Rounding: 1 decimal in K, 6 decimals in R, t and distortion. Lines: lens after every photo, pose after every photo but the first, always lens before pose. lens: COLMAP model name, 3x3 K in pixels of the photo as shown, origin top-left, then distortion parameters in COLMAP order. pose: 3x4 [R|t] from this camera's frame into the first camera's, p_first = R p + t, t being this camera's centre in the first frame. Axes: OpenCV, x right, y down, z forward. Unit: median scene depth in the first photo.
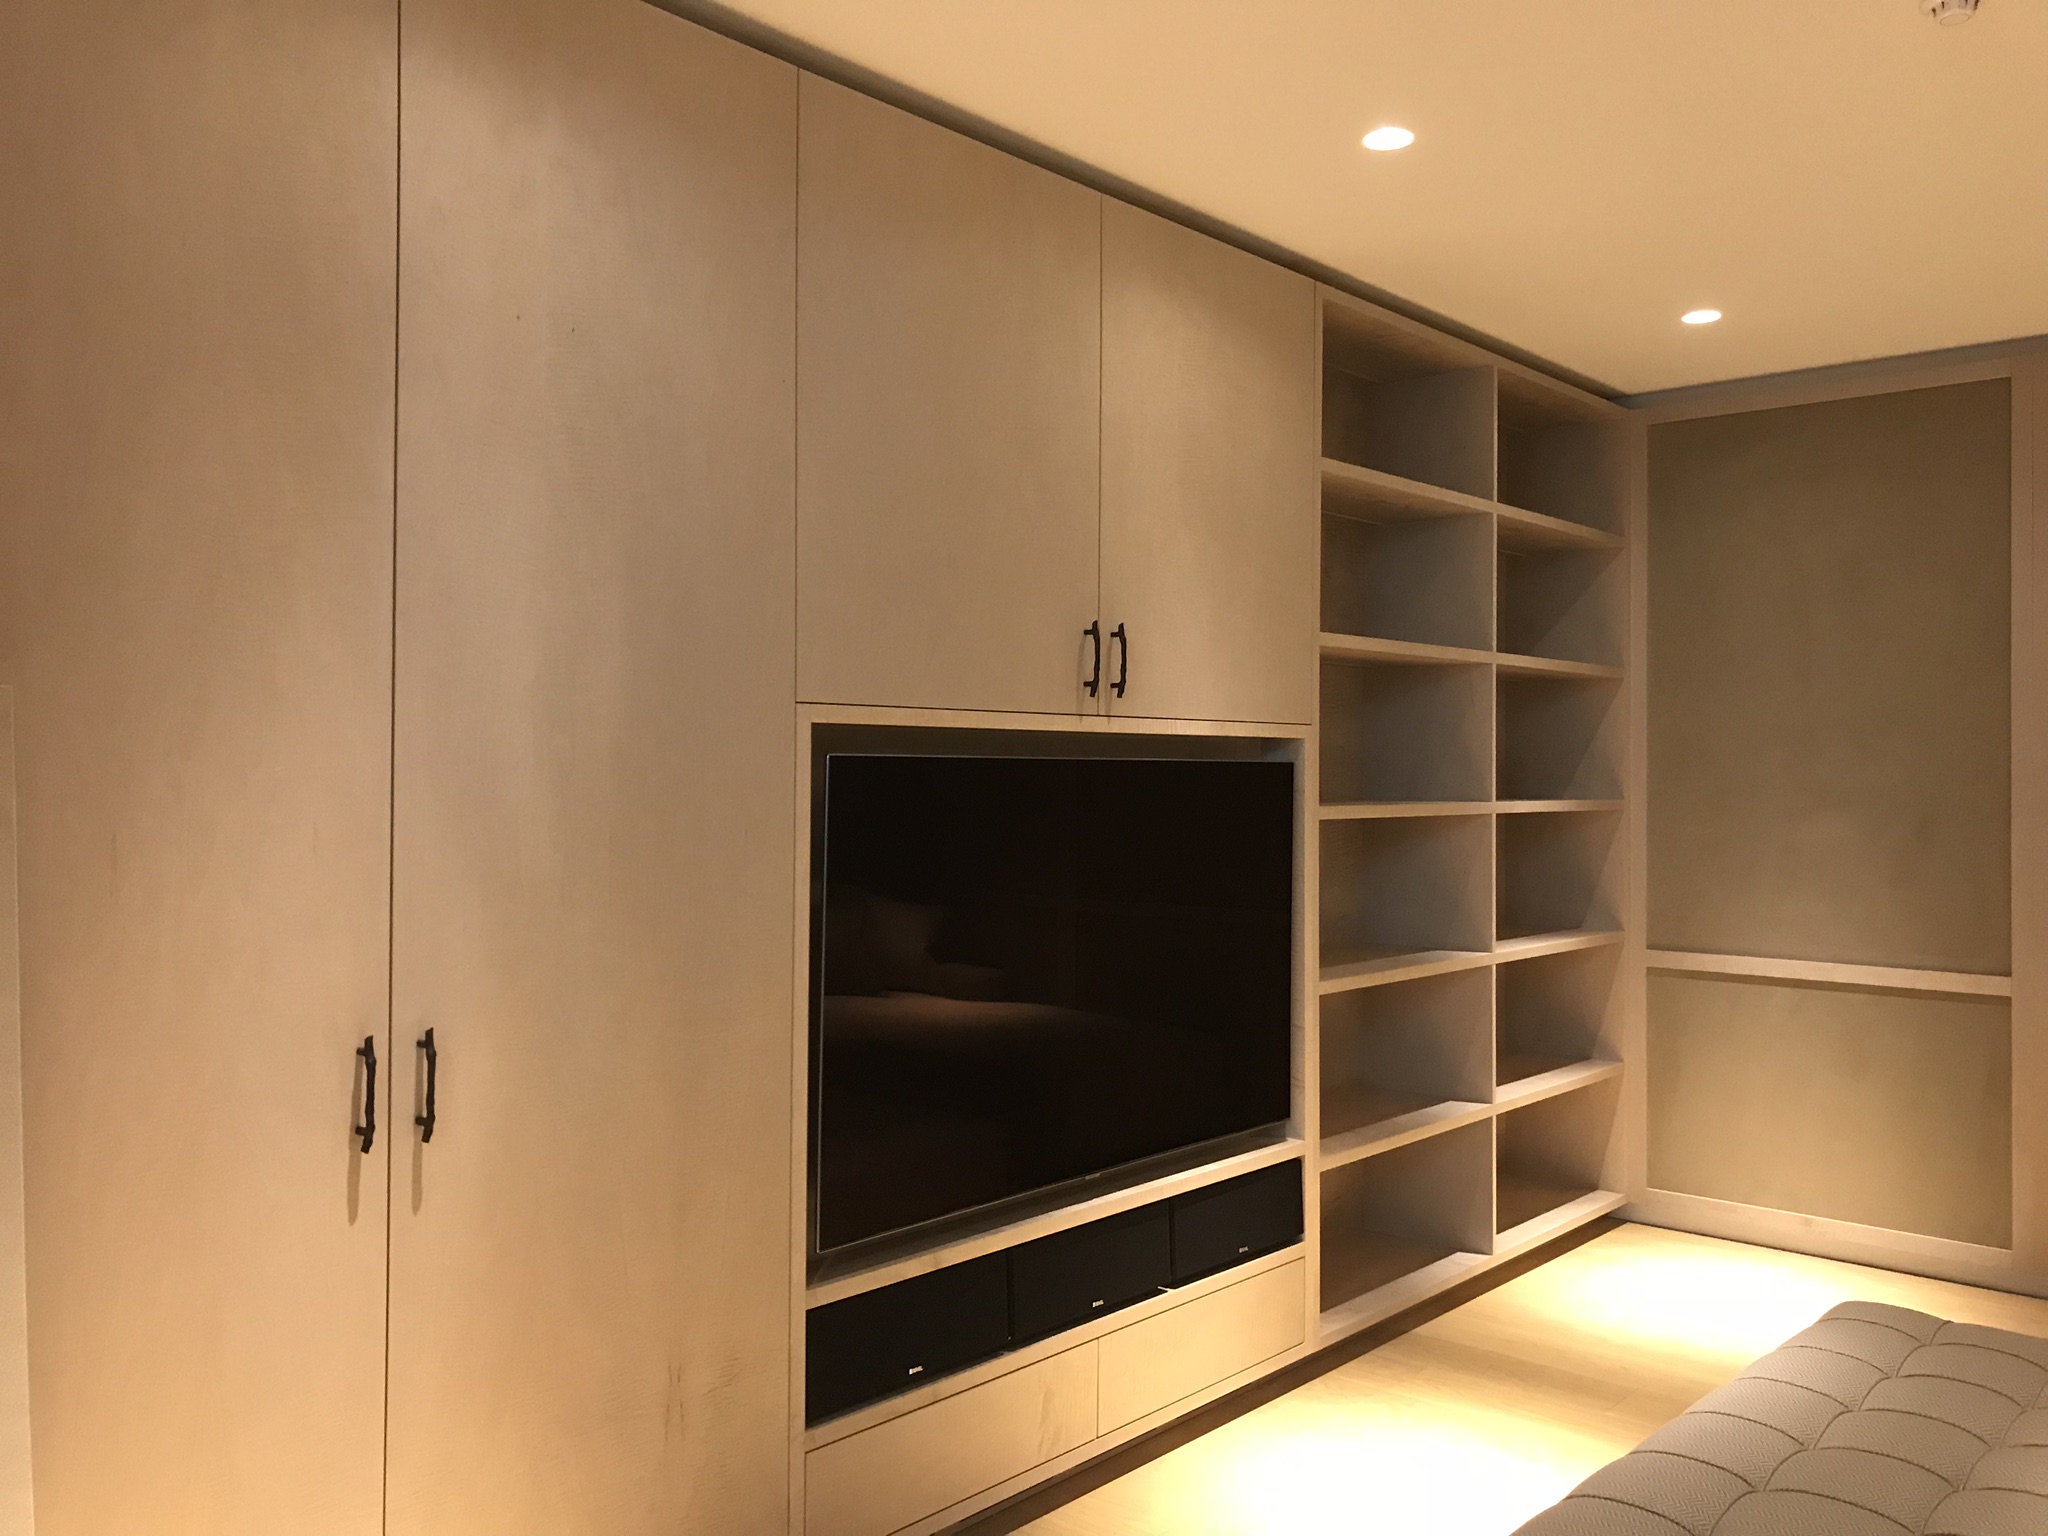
lens RADIAL K [[1660.2, 0, 1025.9], [0, 1660.2, 761.6], [0, 0, 1]] dist [0.033970, -0.037346]
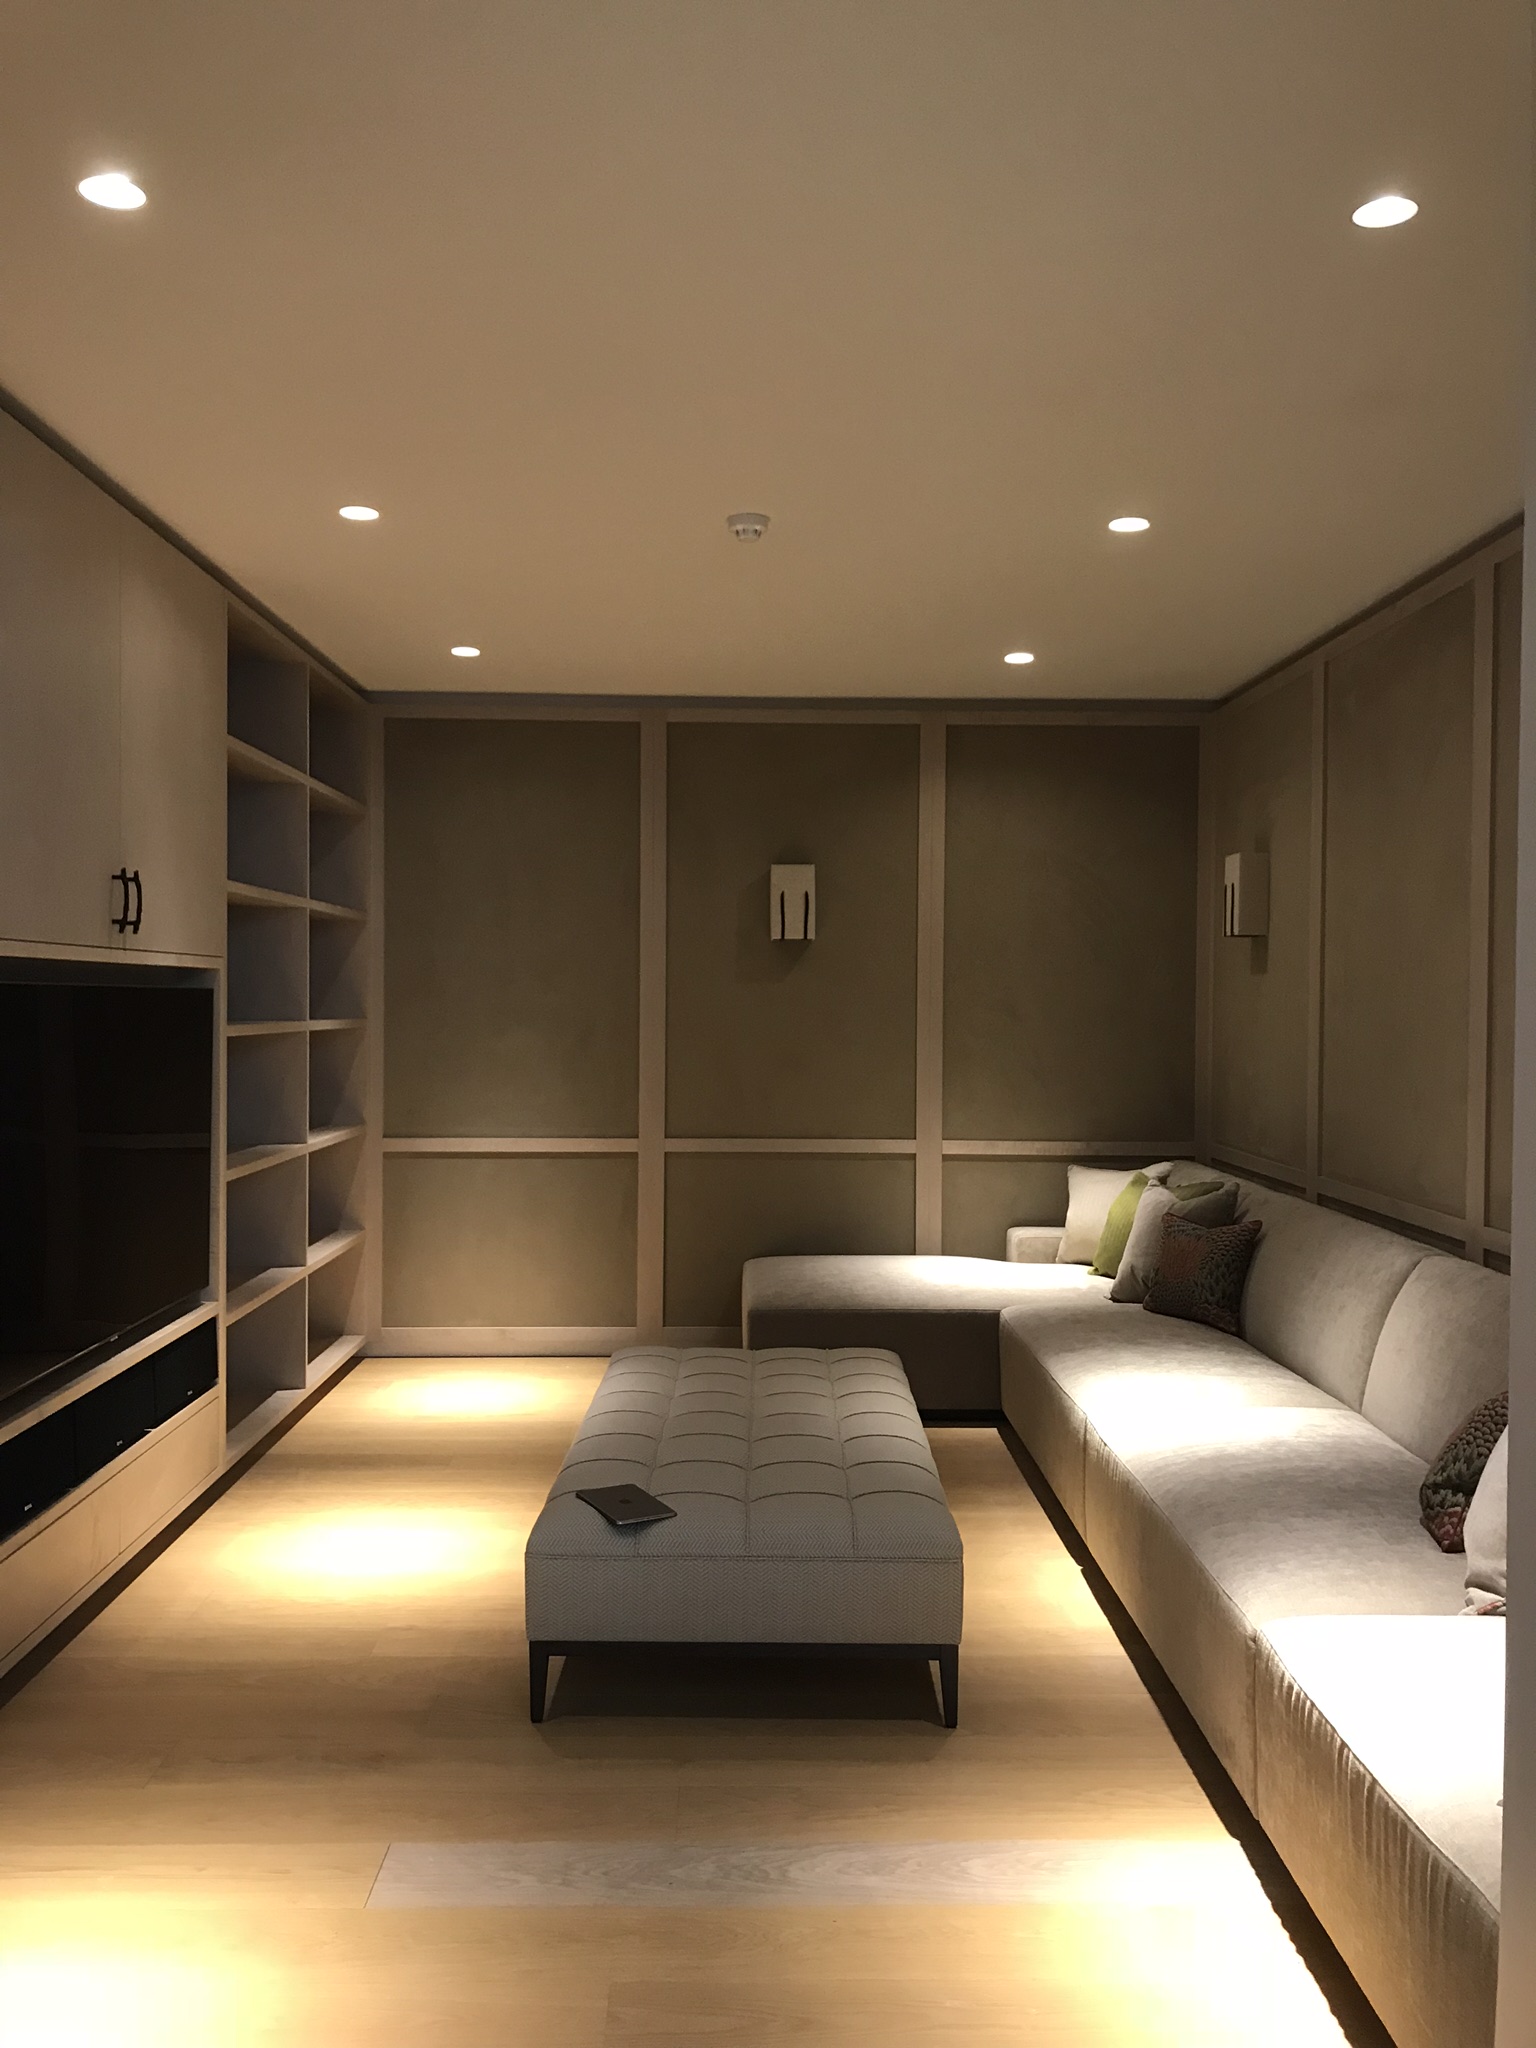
lens RADIAL K [[1660.2, 0, 753.3], [0, 1660.2, 1050.5], [0, 0, 1]] dist [0.033970, -0.037346]
pose [[0.736509, -0.021550, 0.676084, -0.324387], [-0.003997, 0.999336, 0.036208, -0.000068], [-0.676416, -0.029370, 0.735934, -0.131713]]
